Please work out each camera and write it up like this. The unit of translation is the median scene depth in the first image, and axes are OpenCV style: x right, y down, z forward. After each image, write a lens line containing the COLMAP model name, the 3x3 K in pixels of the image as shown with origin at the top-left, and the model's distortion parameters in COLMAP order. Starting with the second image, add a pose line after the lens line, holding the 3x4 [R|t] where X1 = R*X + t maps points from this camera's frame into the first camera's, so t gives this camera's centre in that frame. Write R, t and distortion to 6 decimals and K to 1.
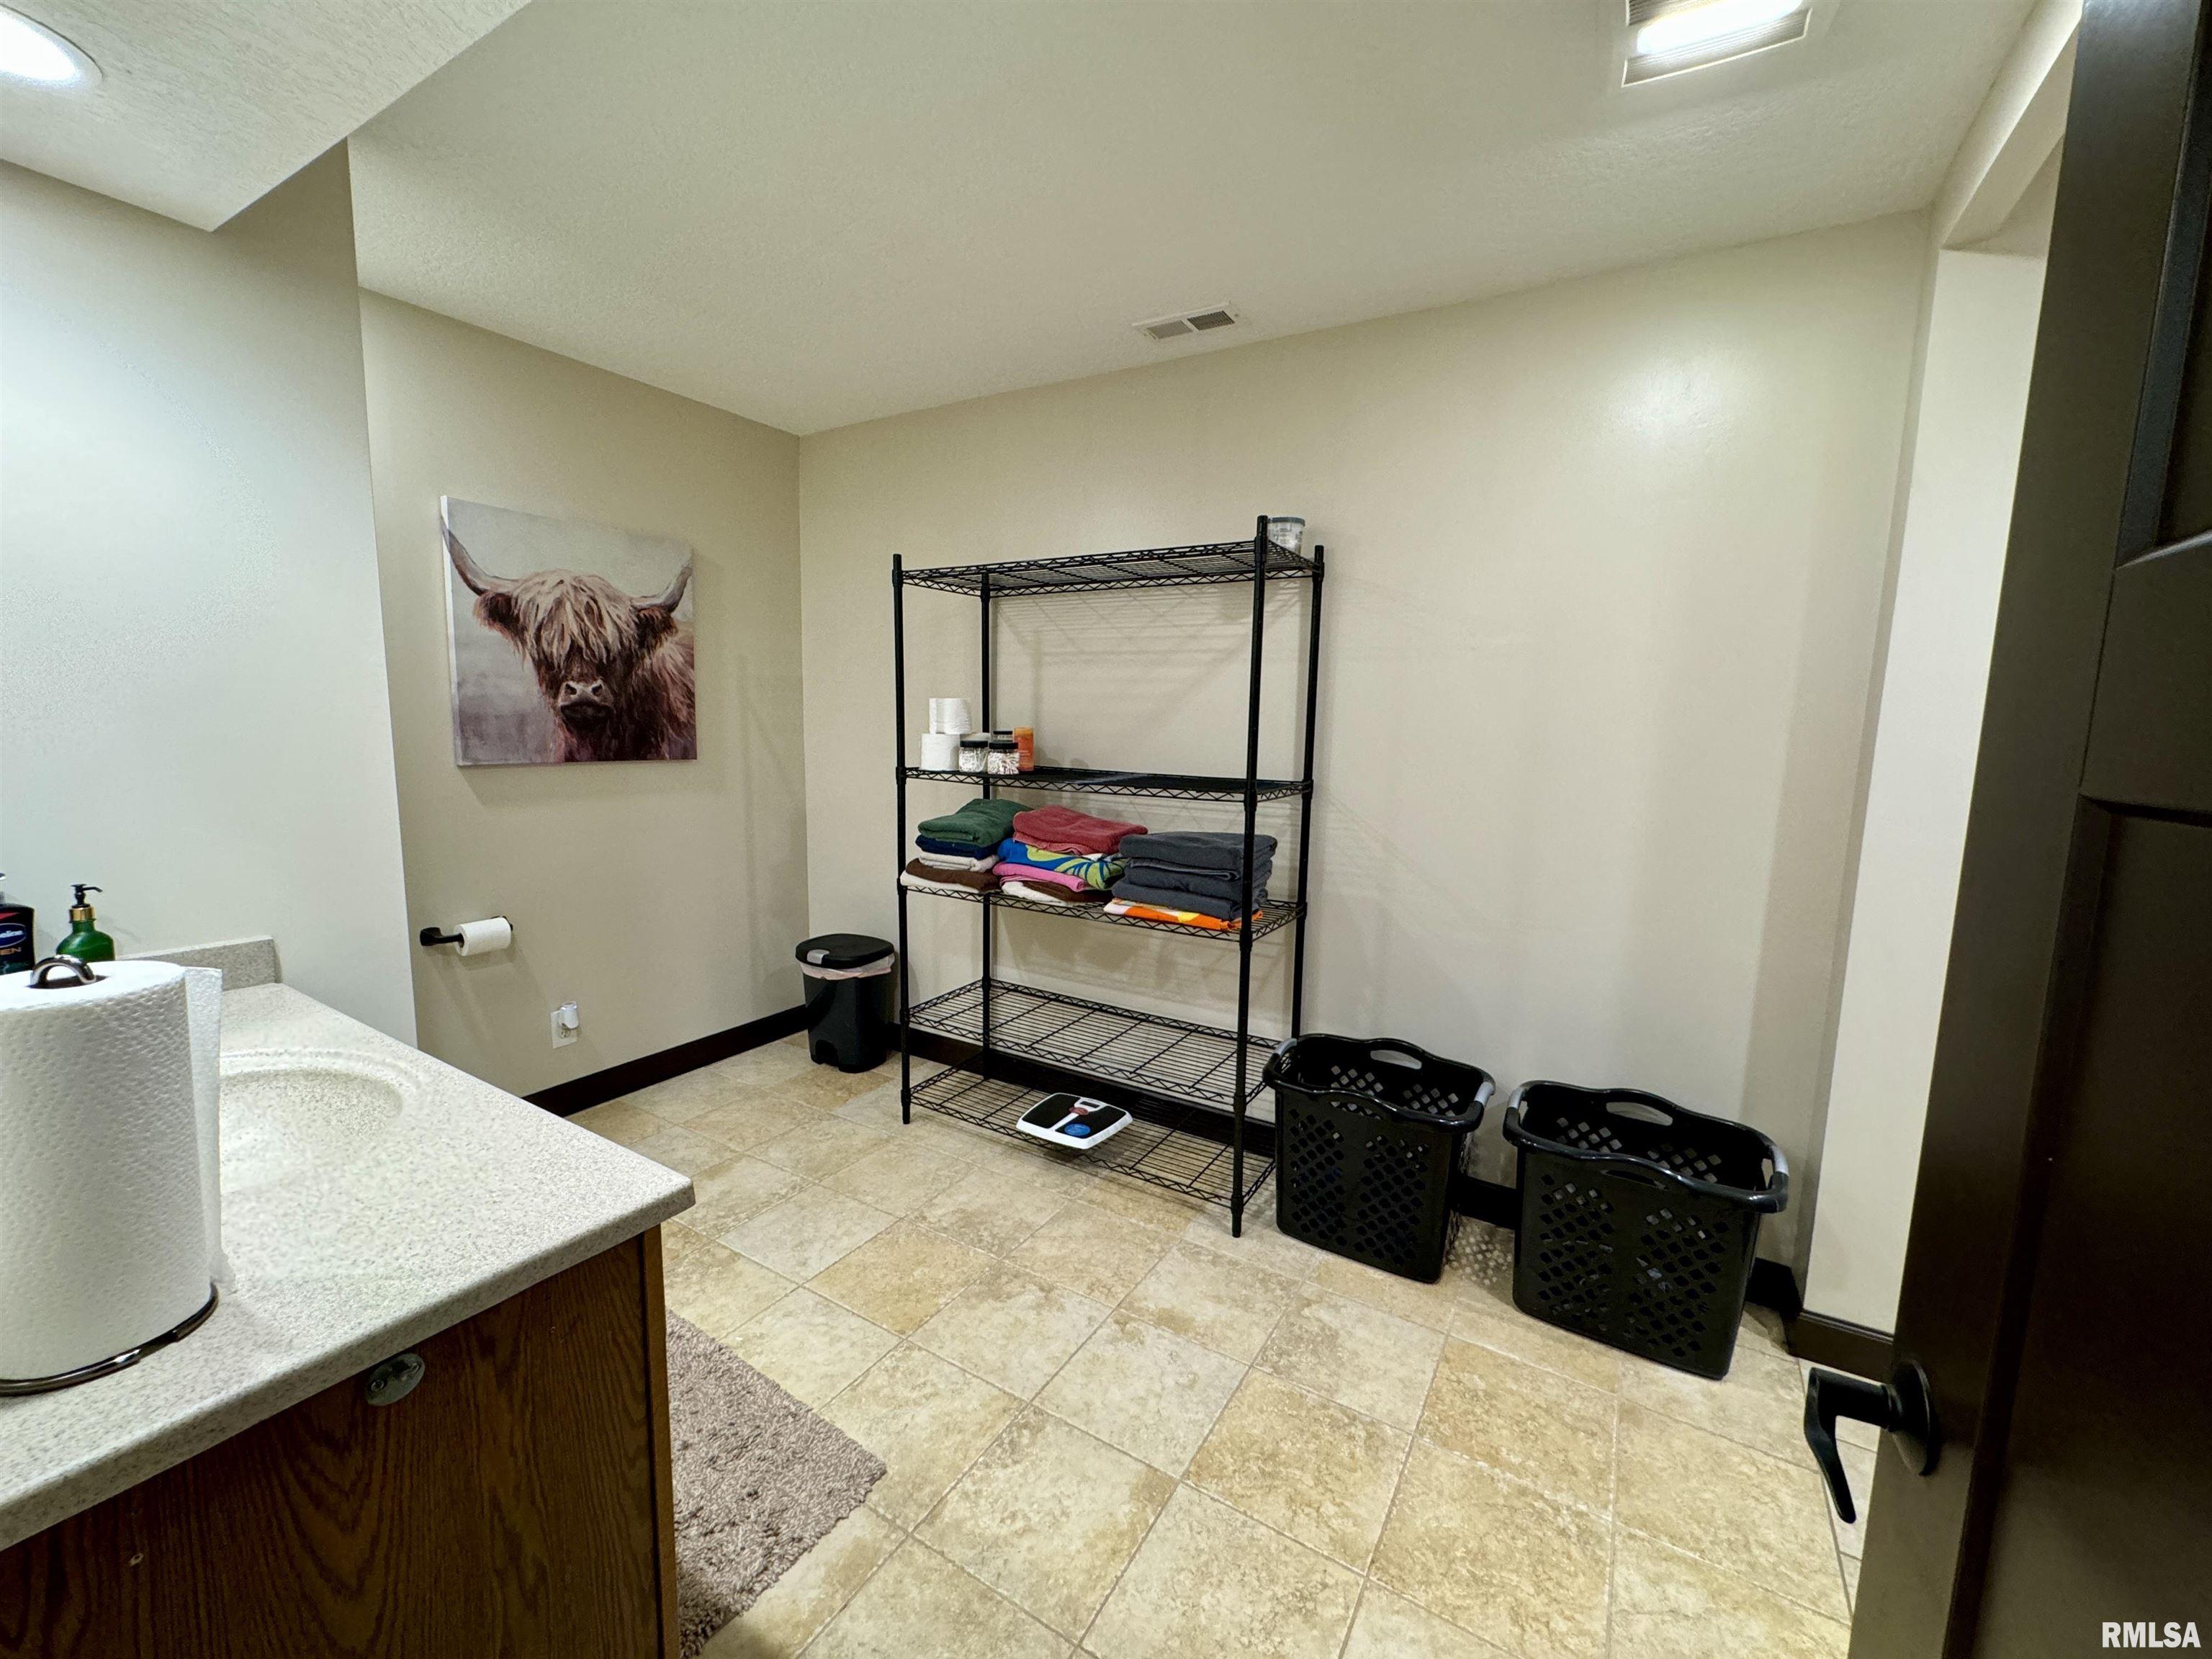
lens RADIAL K [[887.6, 0, 1104.8], [0, 887.6, 826.4], [0, 0, 1]] dist [-0.001844, -0.000189]
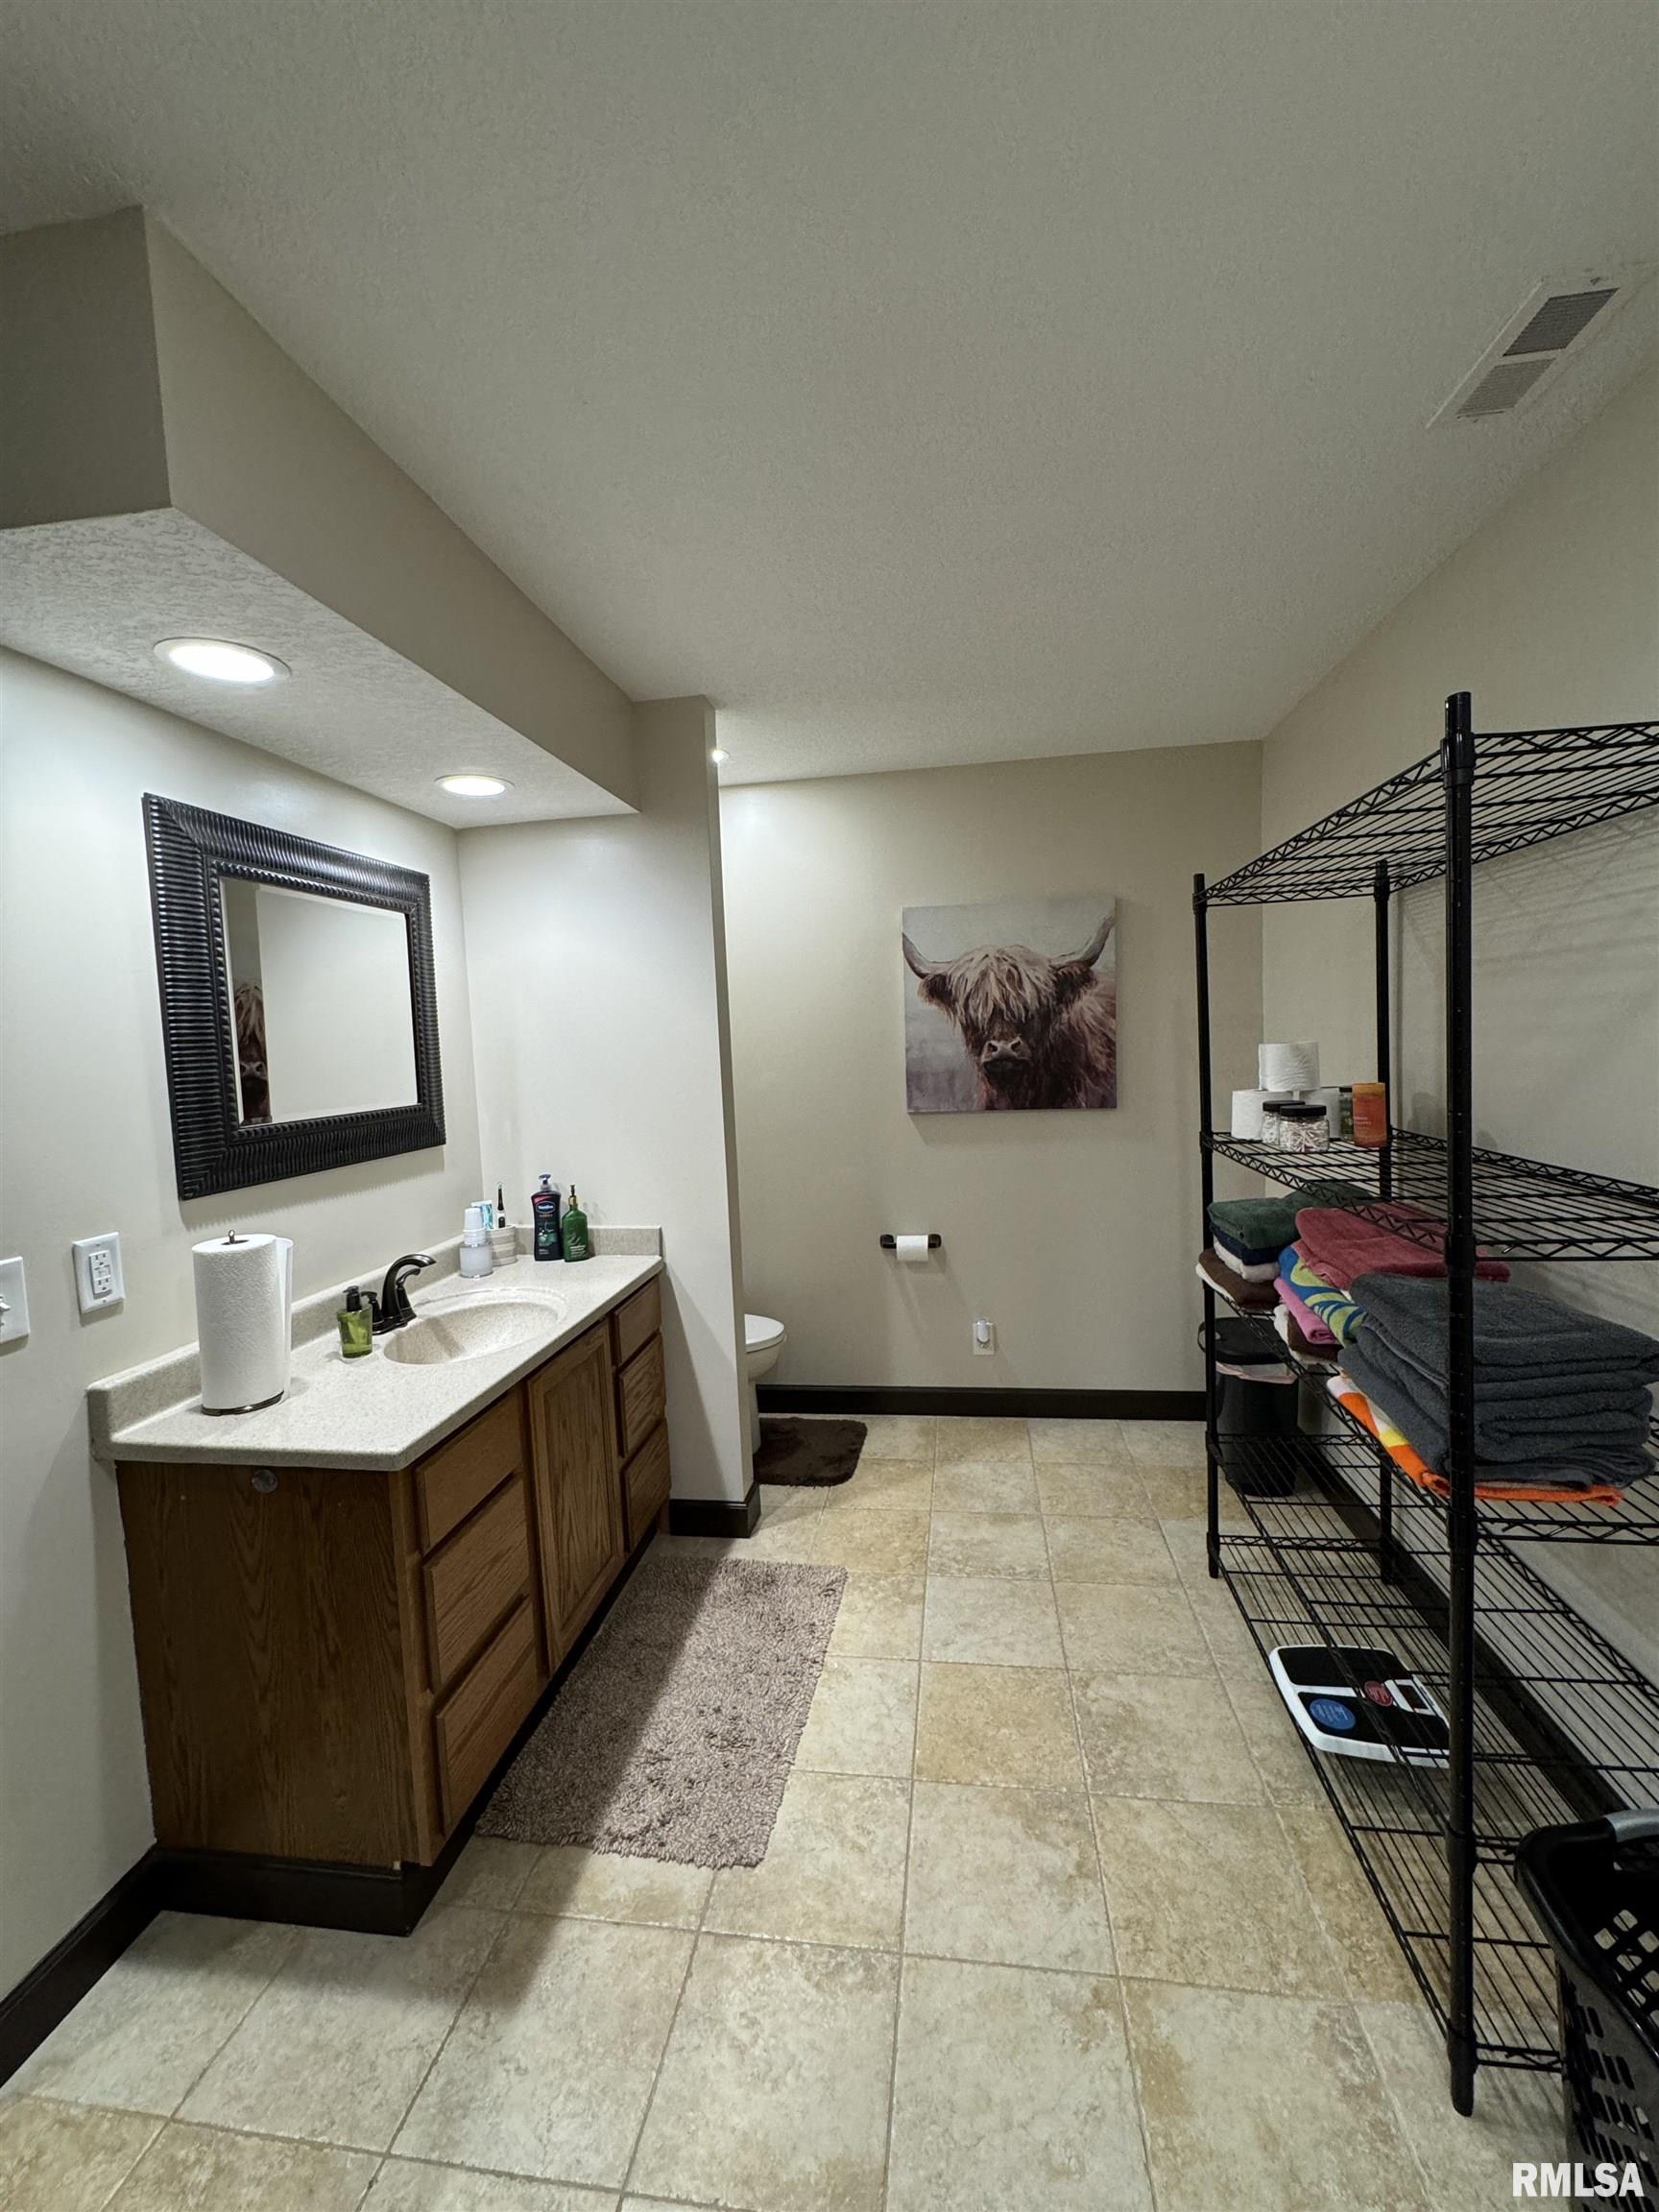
lens RADIAL K [[887.6, 0, 834.5], [0, 887.6, 1103.1], [0, 0, 1]] dist [-0.001844, -0.000189]
pose [[0.387638, 0.028598, -0.921368, 0.393406], [-0.065768, 0.997829, 0.003301, -0.075005], [0.919462, 0.059317, 0.388678, 0.380181]]
